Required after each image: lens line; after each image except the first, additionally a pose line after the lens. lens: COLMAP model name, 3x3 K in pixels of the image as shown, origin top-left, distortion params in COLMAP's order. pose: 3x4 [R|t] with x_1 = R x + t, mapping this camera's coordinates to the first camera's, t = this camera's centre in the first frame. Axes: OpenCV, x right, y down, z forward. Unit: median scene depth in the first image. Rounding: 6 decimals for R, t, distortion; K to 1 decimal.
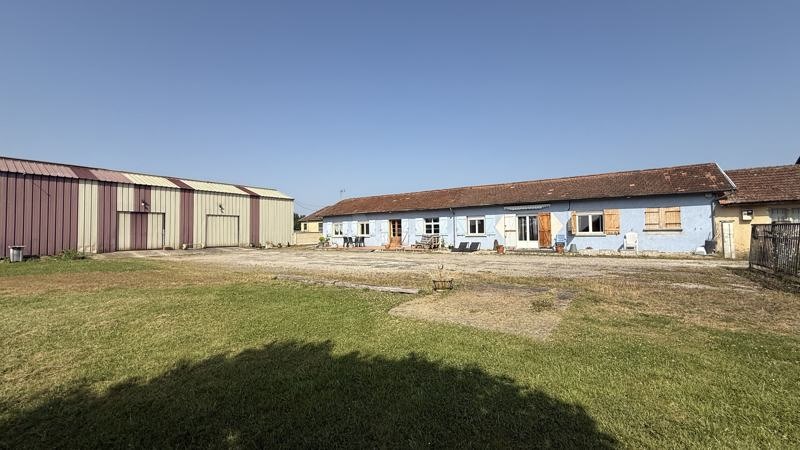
lens RADIAL K [[318.6, 0, 397.2], [0, 318.6, 223.5], [0, 0, 1]] dist [0.000583, 0.000157]
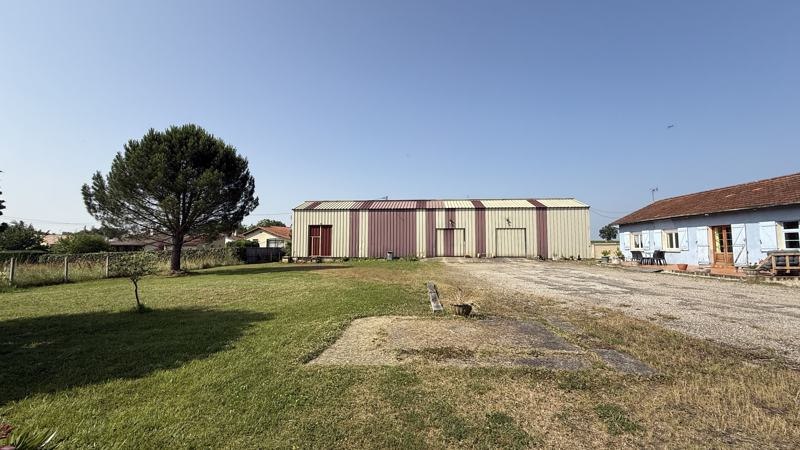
lens RADIAL K [[318.6, 0, 397.2], [0, 318.6, 223.5], [0, 0, 1]] dist [0.000583, 0.000157]
pose [[0.499260, -0.049258, -0.865051, 0.222993], [0.018472, 0.998761, -0.046211, 0.001163], [0.866256, 0.007092, 0.499551, 0.120172]]
